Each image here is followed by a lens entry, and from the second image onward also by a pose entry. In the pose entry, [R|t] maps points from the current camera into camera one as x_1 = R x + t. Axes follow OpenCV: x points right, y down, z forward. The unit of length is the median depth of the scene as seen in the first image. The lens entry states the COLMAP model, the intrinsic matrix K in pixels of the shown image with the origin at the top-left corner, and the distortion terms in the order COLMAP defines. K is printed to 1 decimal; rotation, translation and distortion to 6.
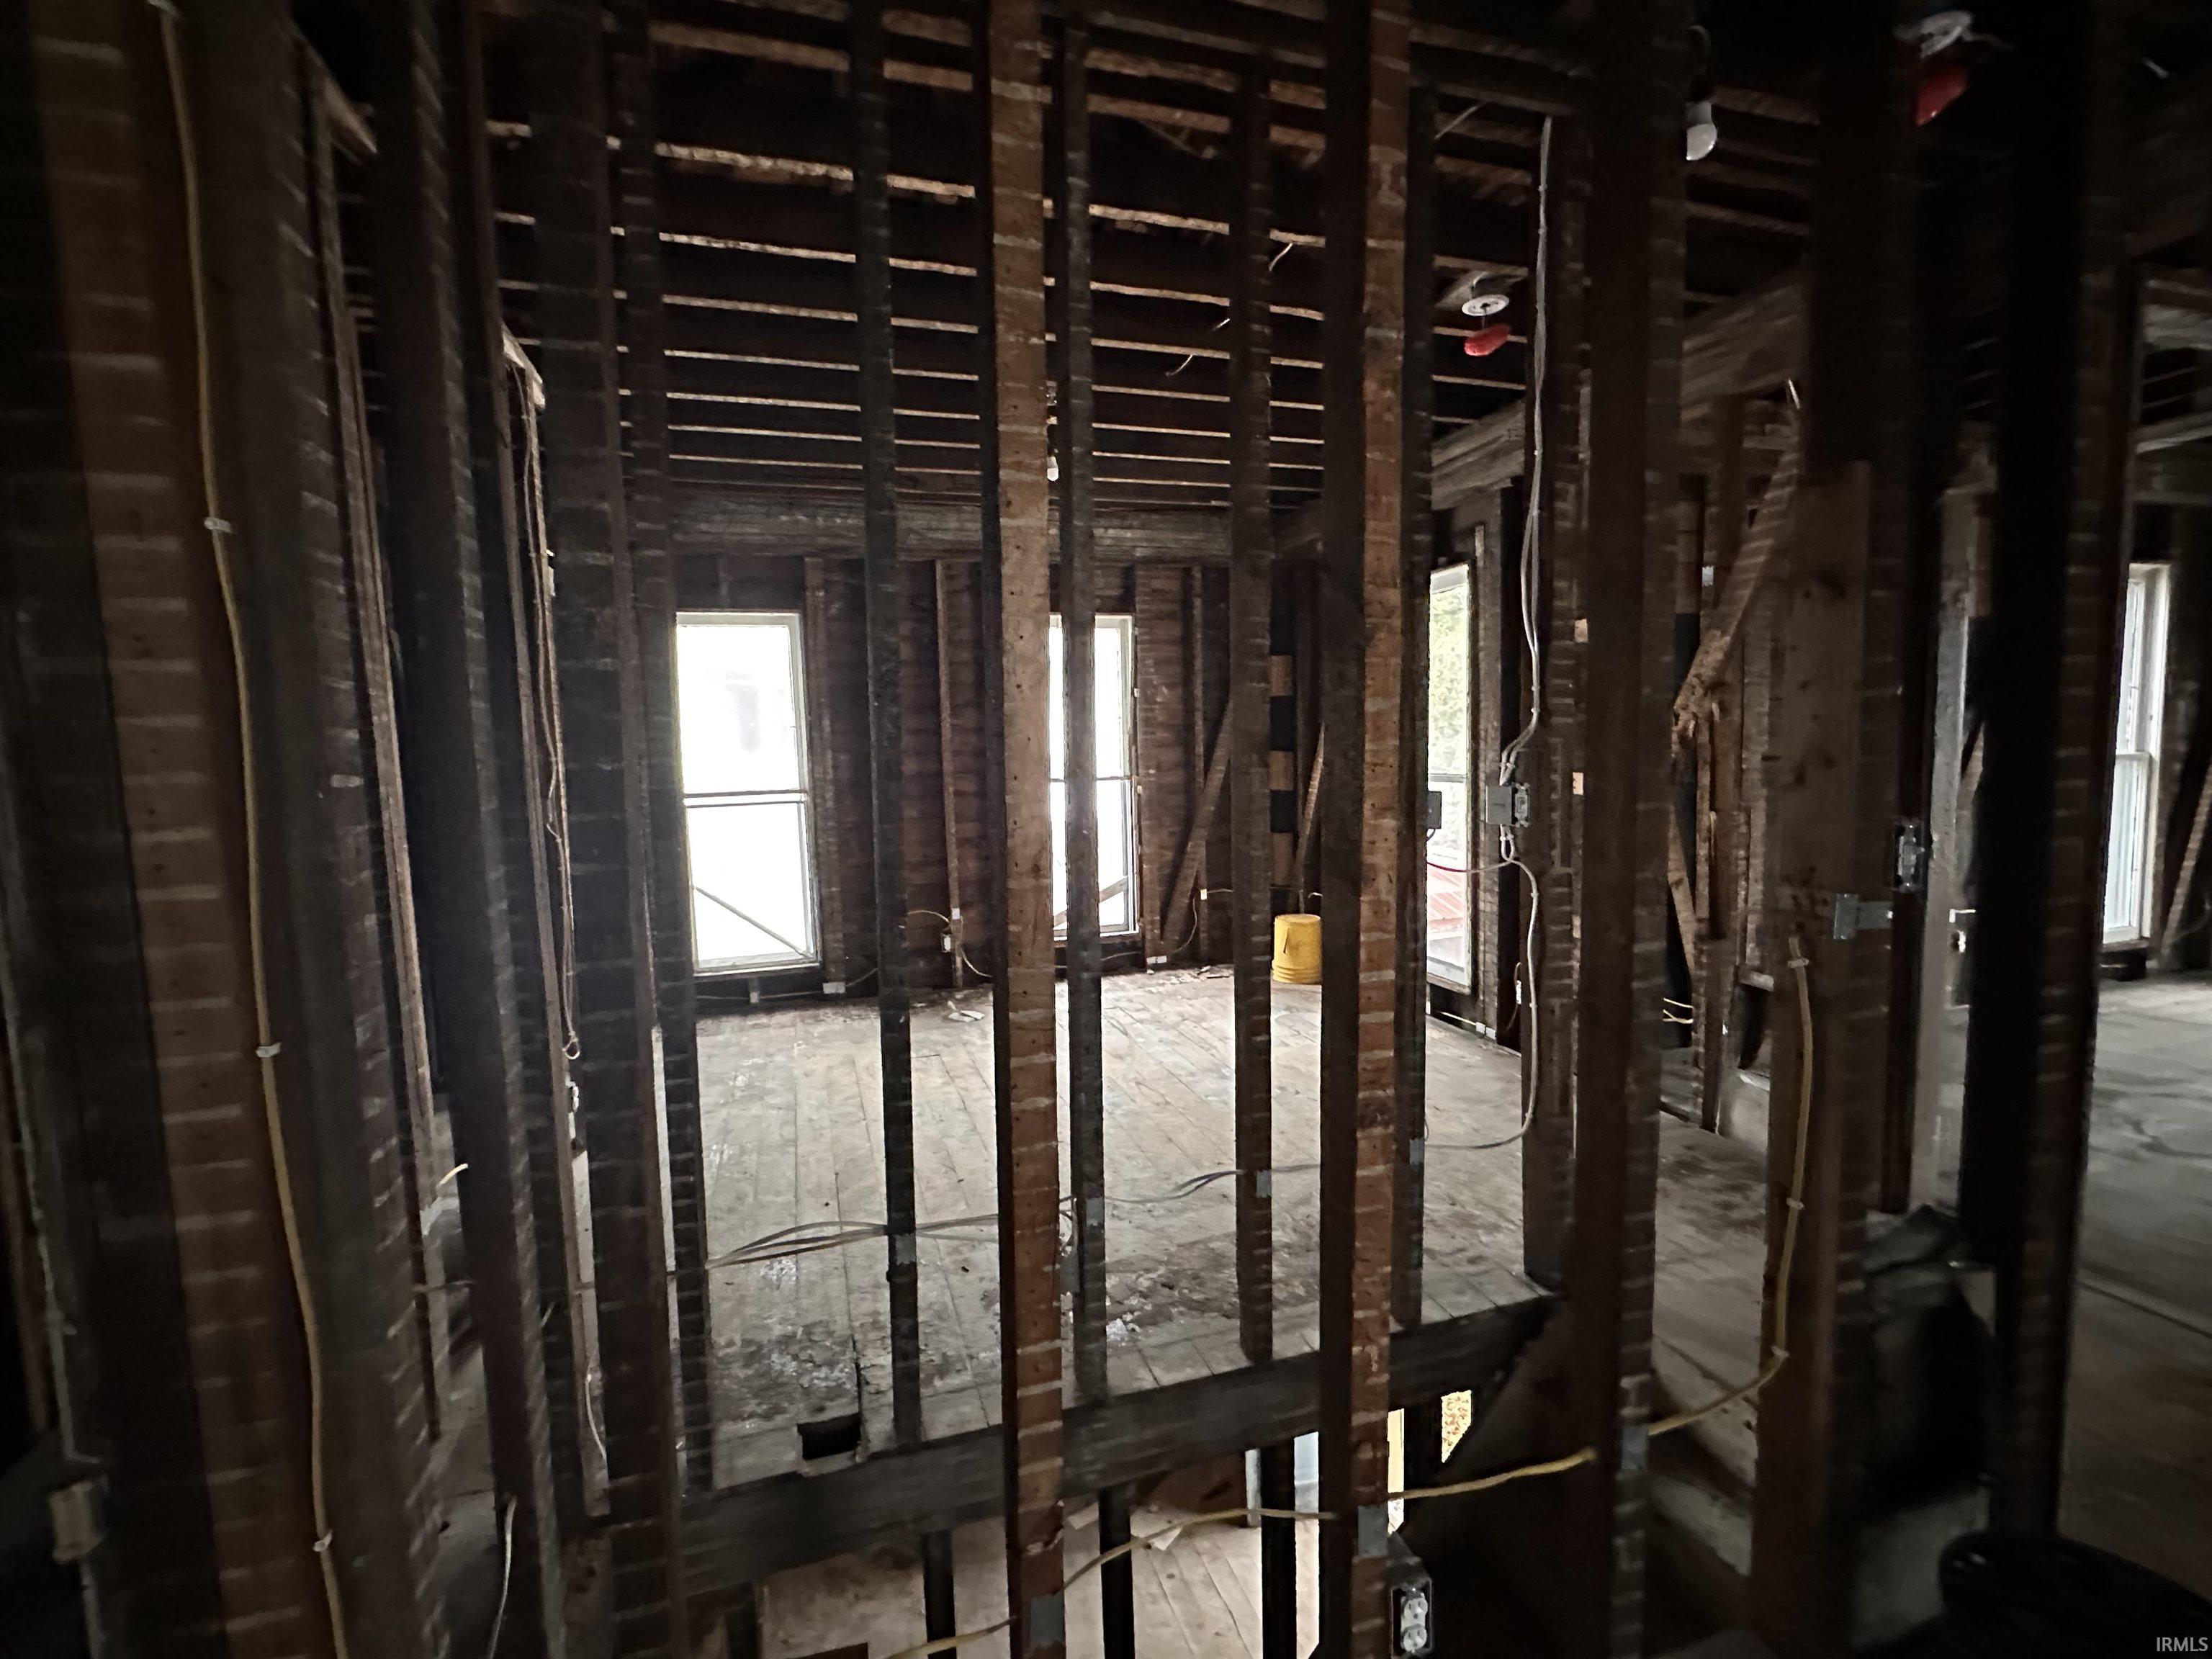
lens RADIAL K [[979.4, 0, 1106.0], [0, 979.4, 829.5], [0, 0, 1]] dist [0.002898, 0.000123]
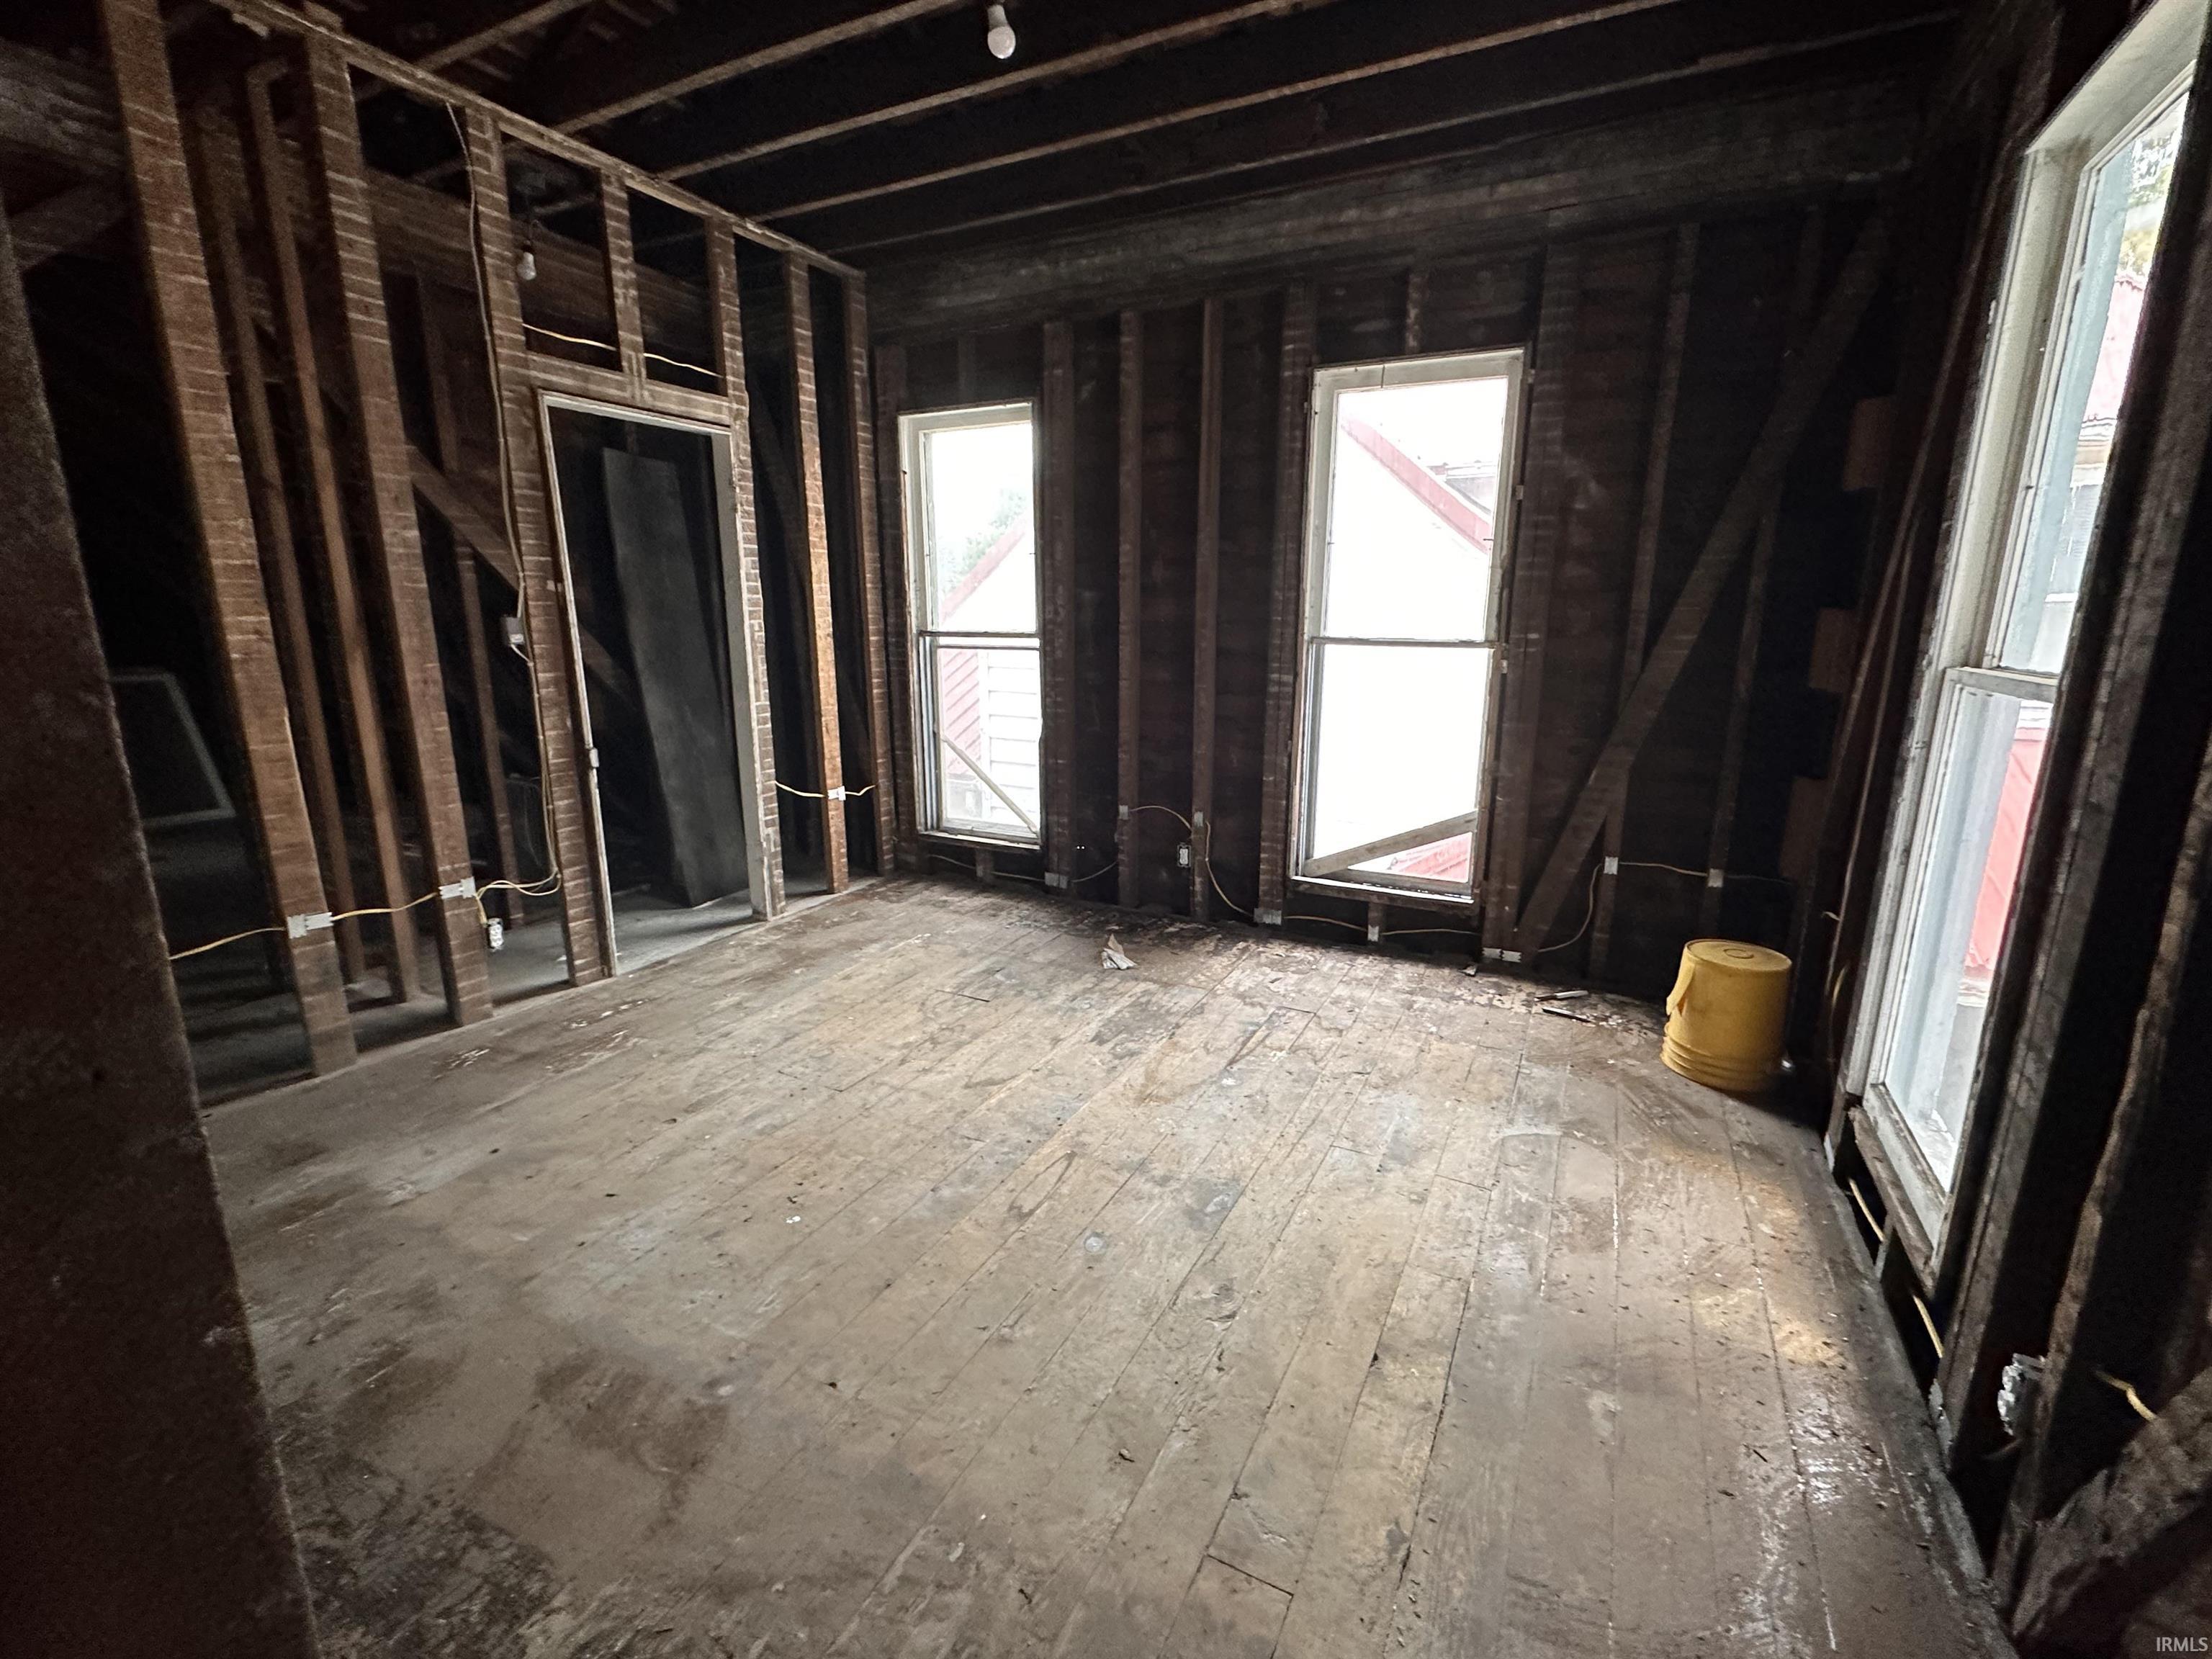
lens RADIAL K [[979.4, 0, 1106.0], [0, 979.4, 829.5], [0, 0, 1]] dist [0.002898, 0.000123]
pose [[0.701506, 0.191323, -0.686501, 0.301241], [-0.088358, 0.979207, 0.182610, -0.033172], [0.707165, -0.067444, 0.703825, 0.437817]]
